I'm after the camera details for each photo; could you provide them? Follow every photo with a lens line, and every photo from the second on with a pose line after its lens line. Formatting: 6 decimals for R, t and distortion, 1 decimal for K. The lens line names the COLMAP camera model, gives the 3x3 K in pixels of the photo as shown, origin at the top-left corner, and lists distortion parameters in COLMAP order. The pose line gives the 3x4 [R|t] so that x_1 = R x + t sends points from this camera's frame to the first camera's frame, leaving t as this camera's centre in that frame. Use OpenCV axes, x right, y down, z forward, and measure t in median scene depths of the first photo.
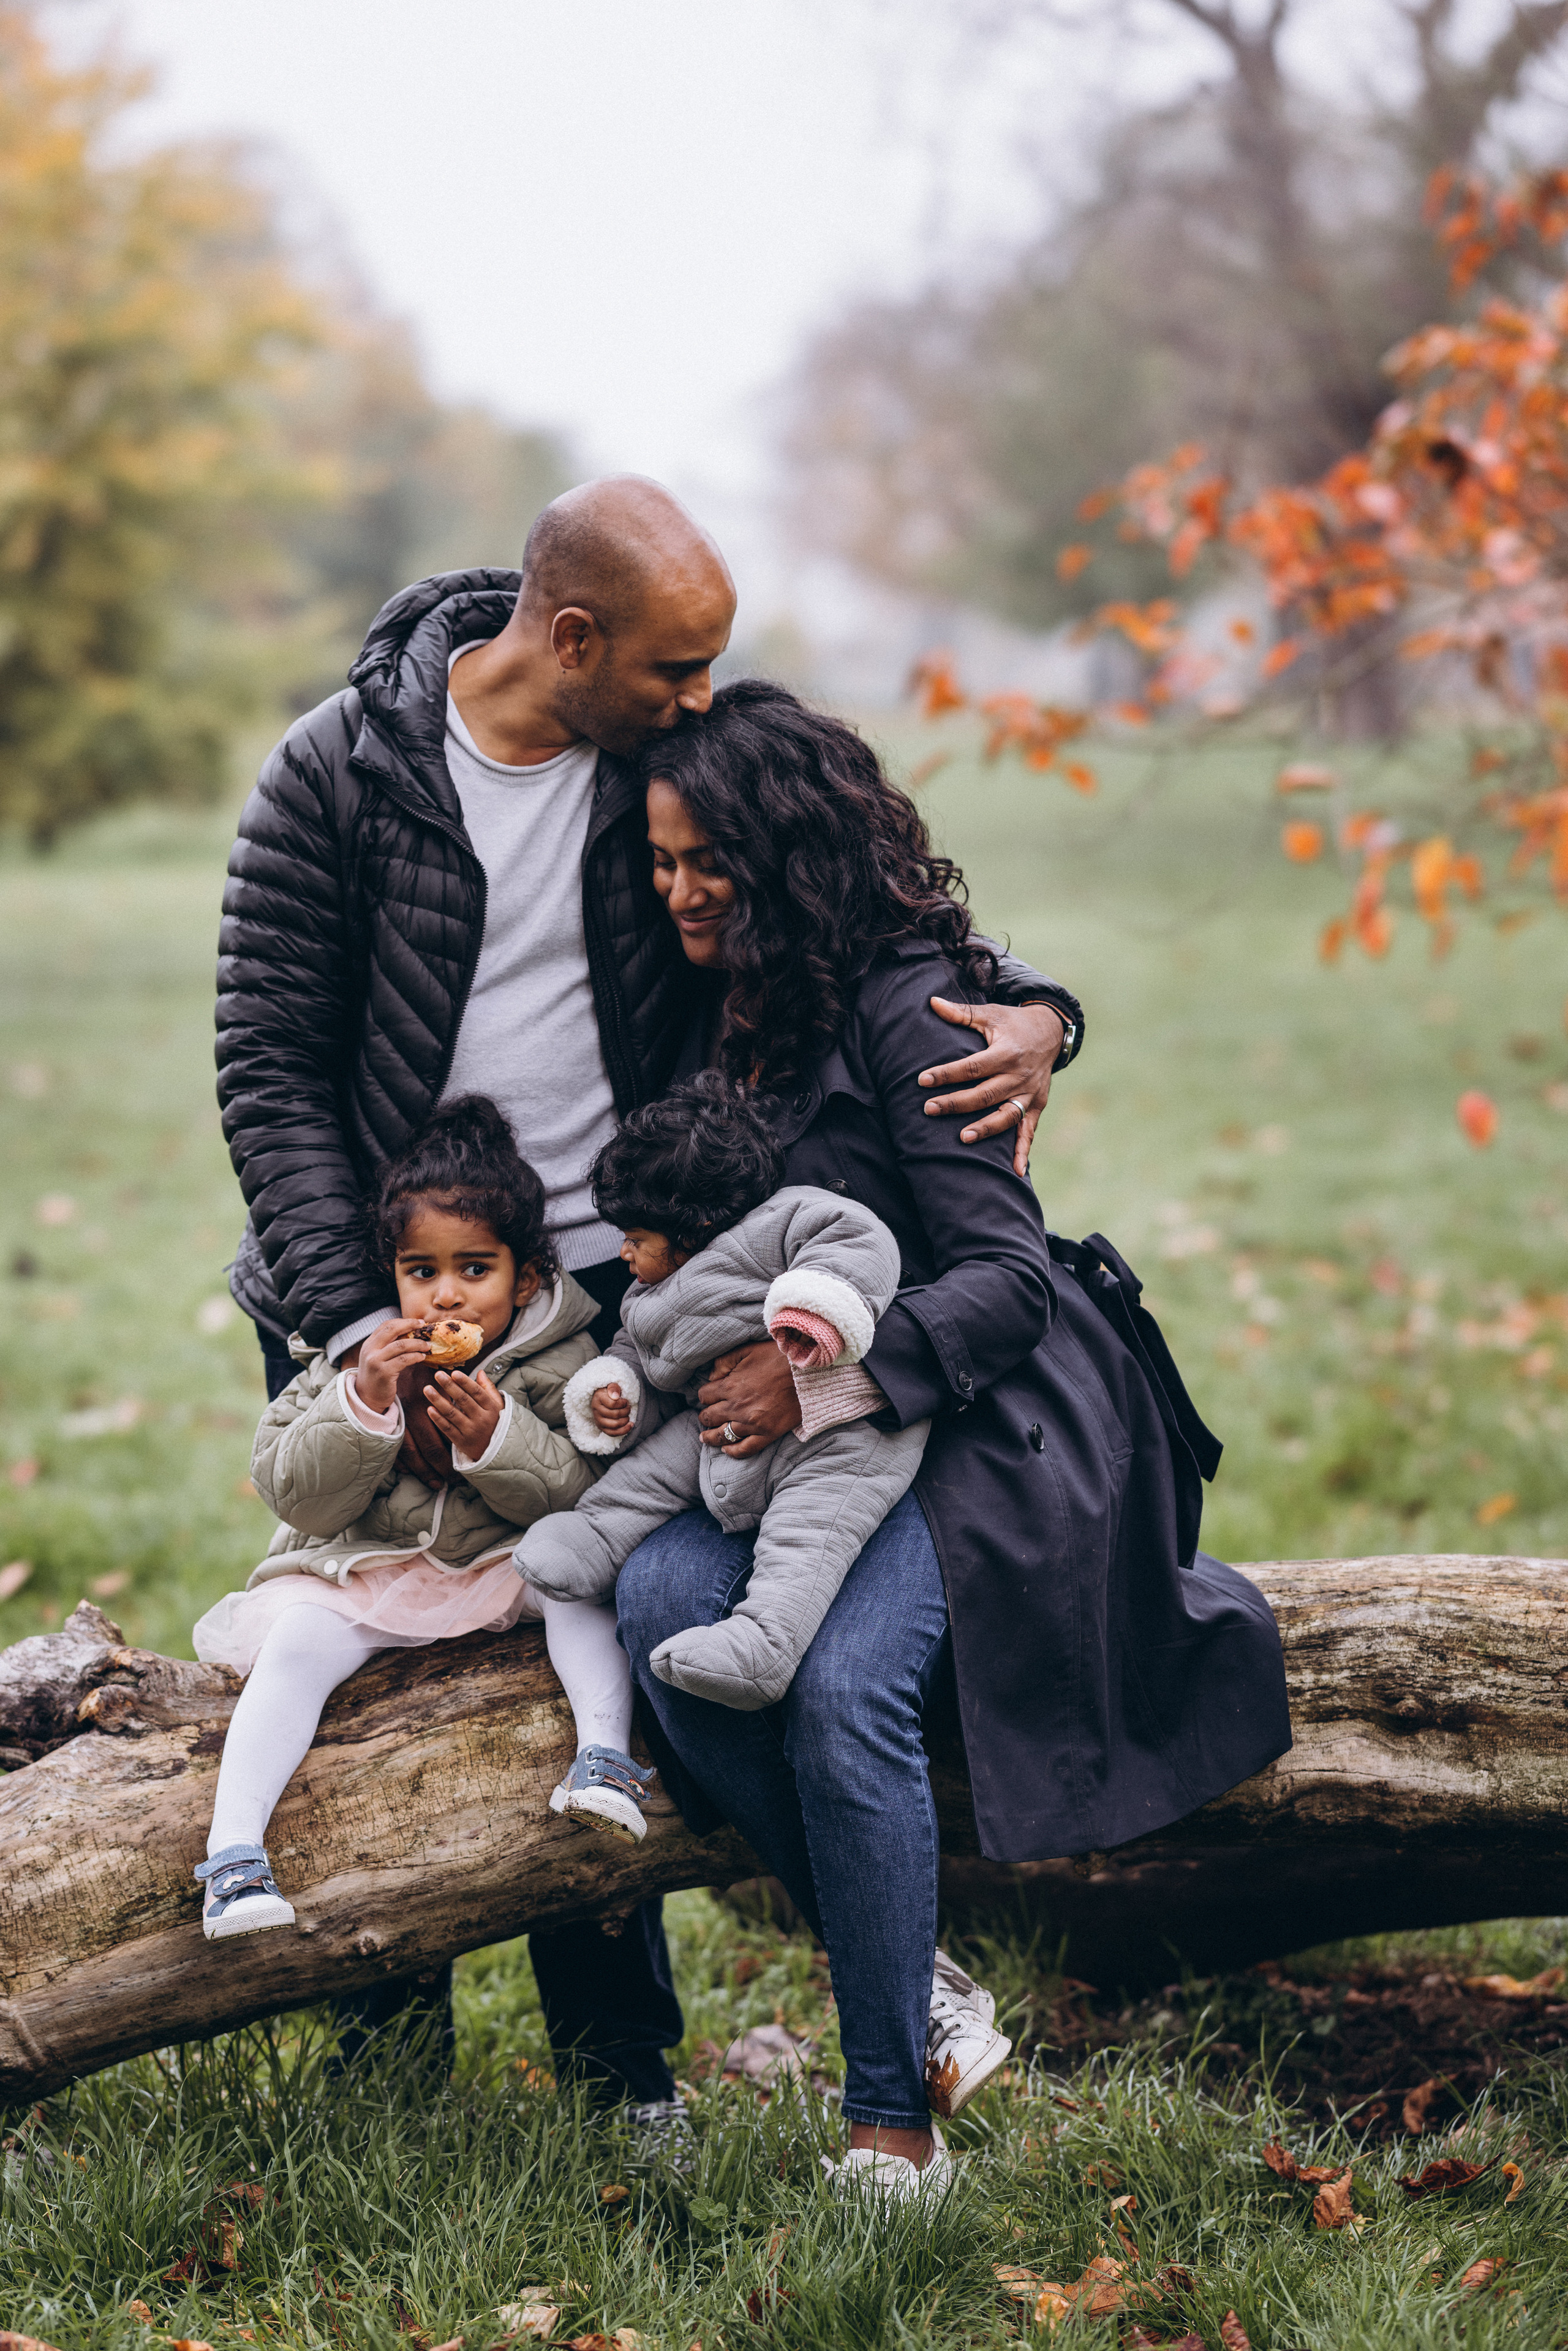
lens RADIAL K [[5938.1, 0, 784.0], [0, 5938.1, 1175.5], [0, 0, 1]] dist [-0.064013, 0.179542]
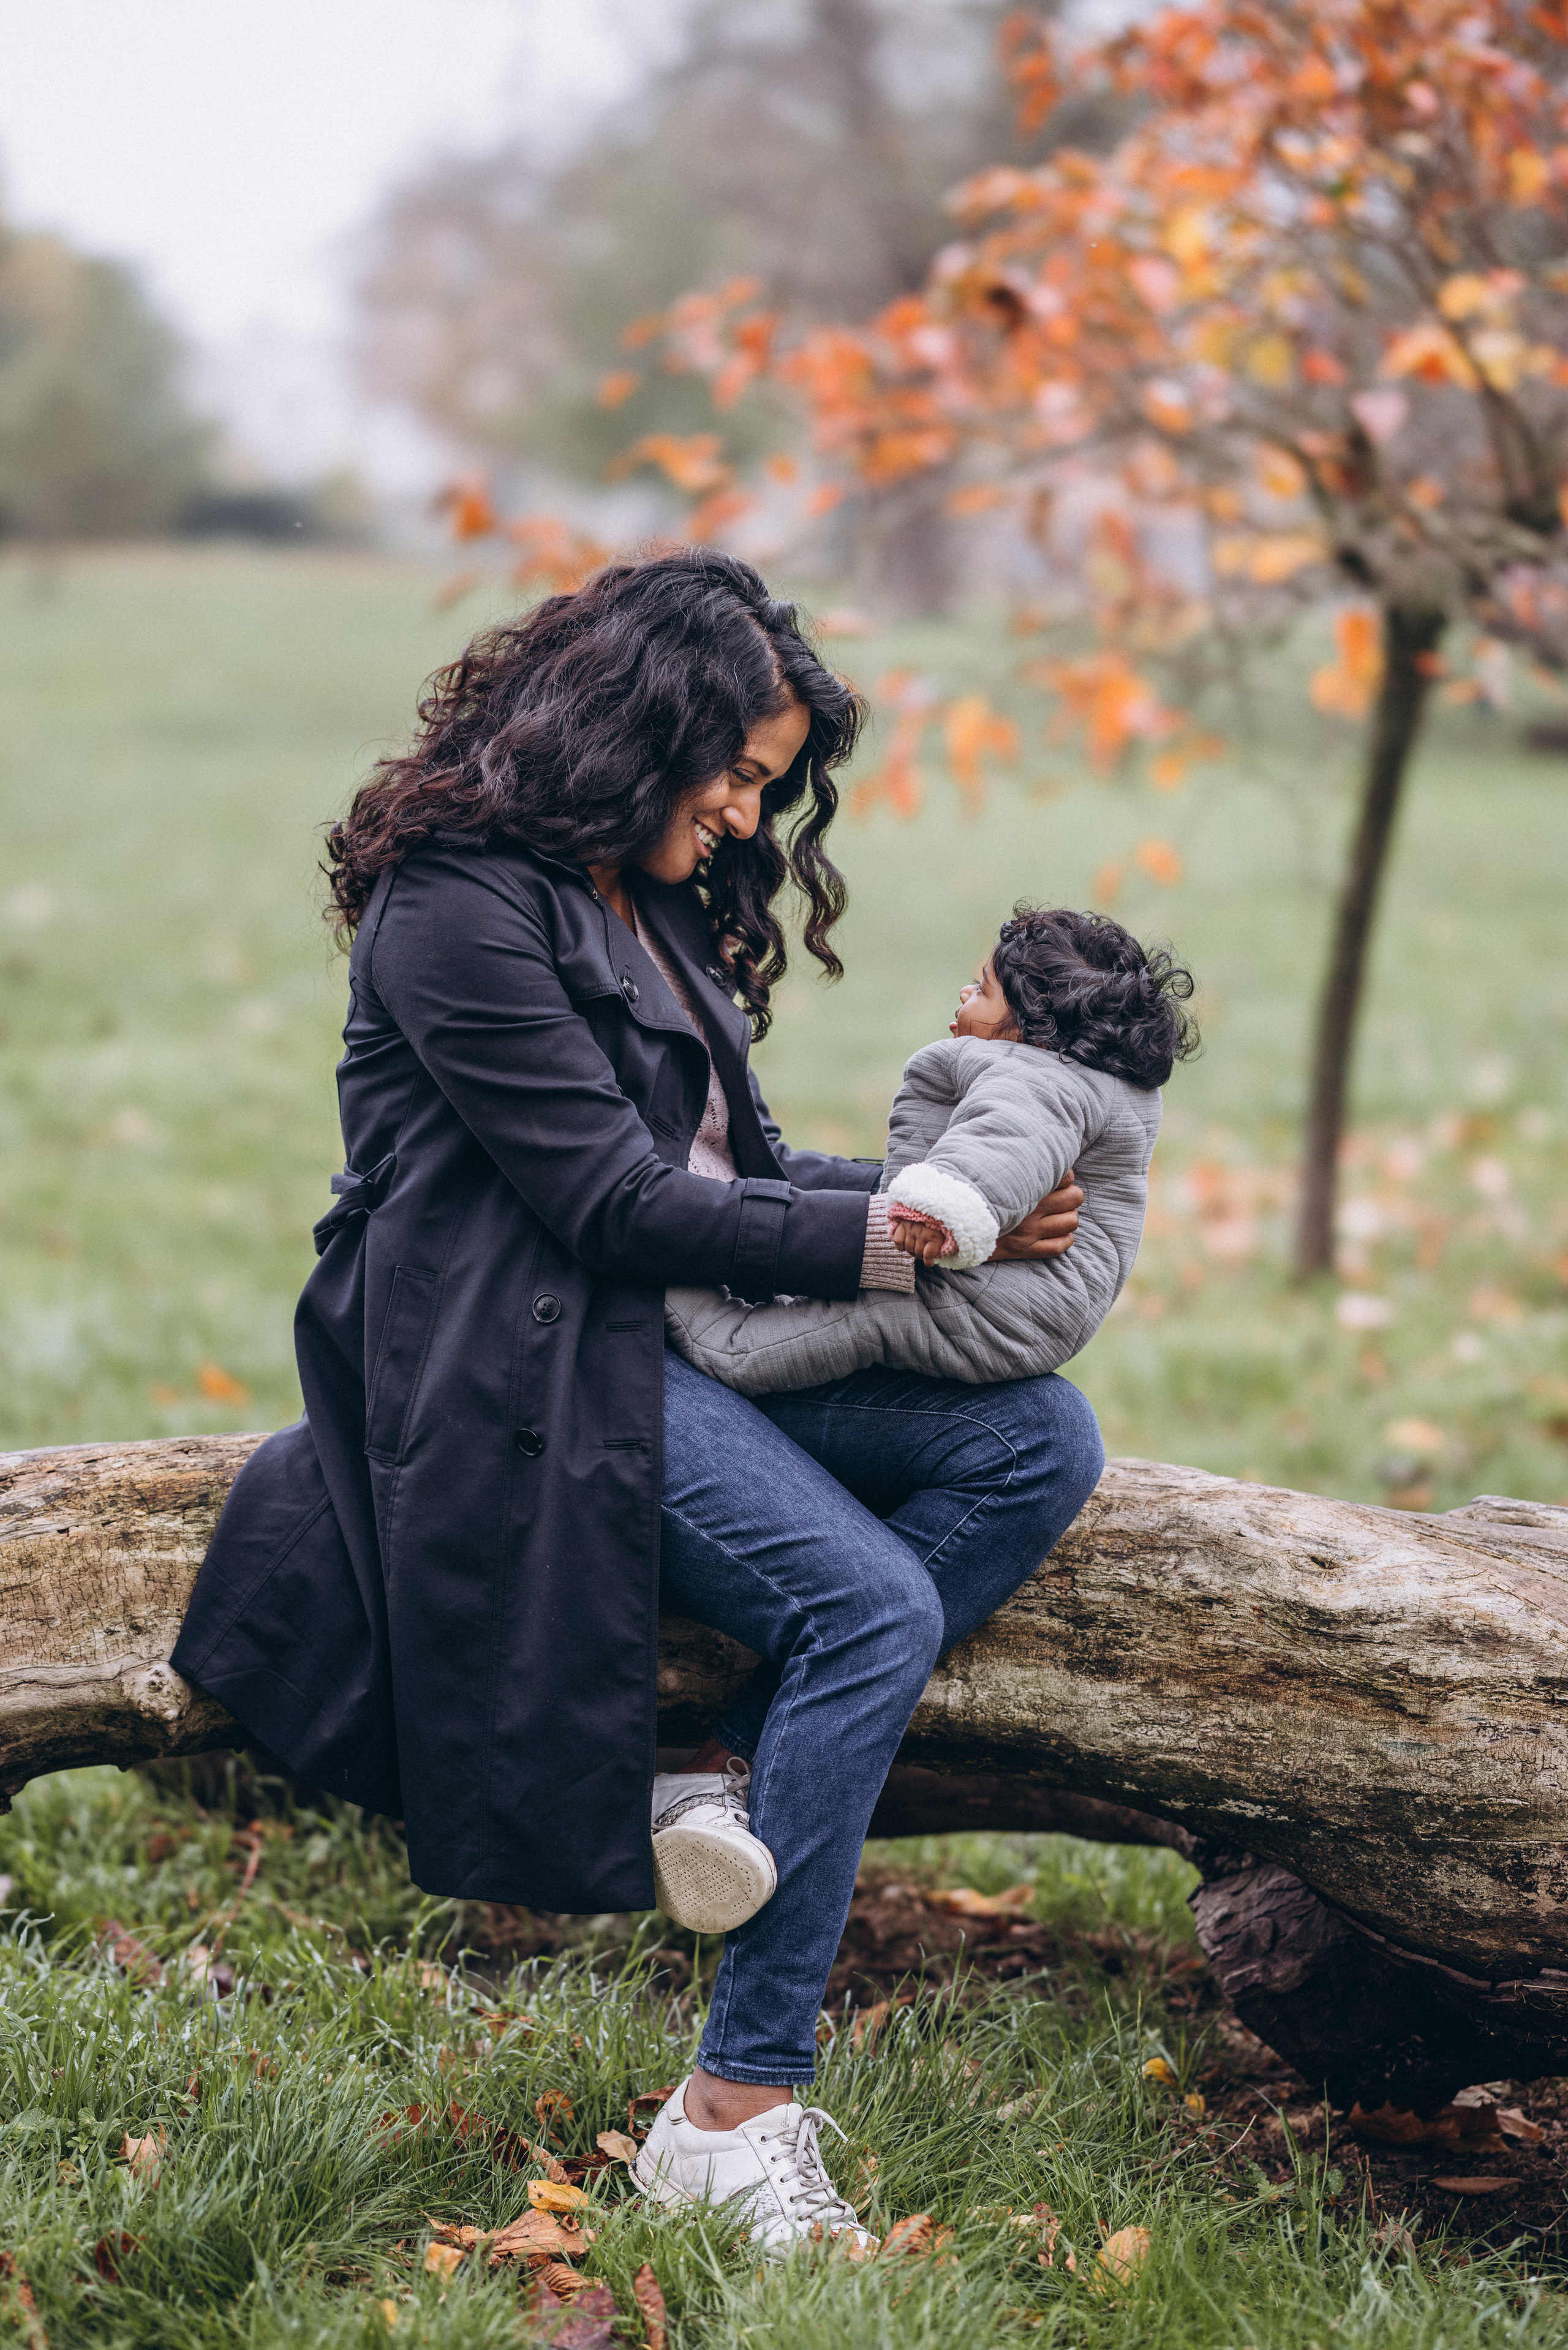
lens RADIAL K [[5666.7, 0, 784.0], [0, 5666.7, 1175.0], [0, 0, 1]] dist [-0.060762, -0.059565]
pose [[0.995468, 0.053501, 0.078620, 0.015621], [-0.055442, 0.998204, 0.022714, 0.003119], [-0.077263, -0.026970, 0.996646, 0.111516]]
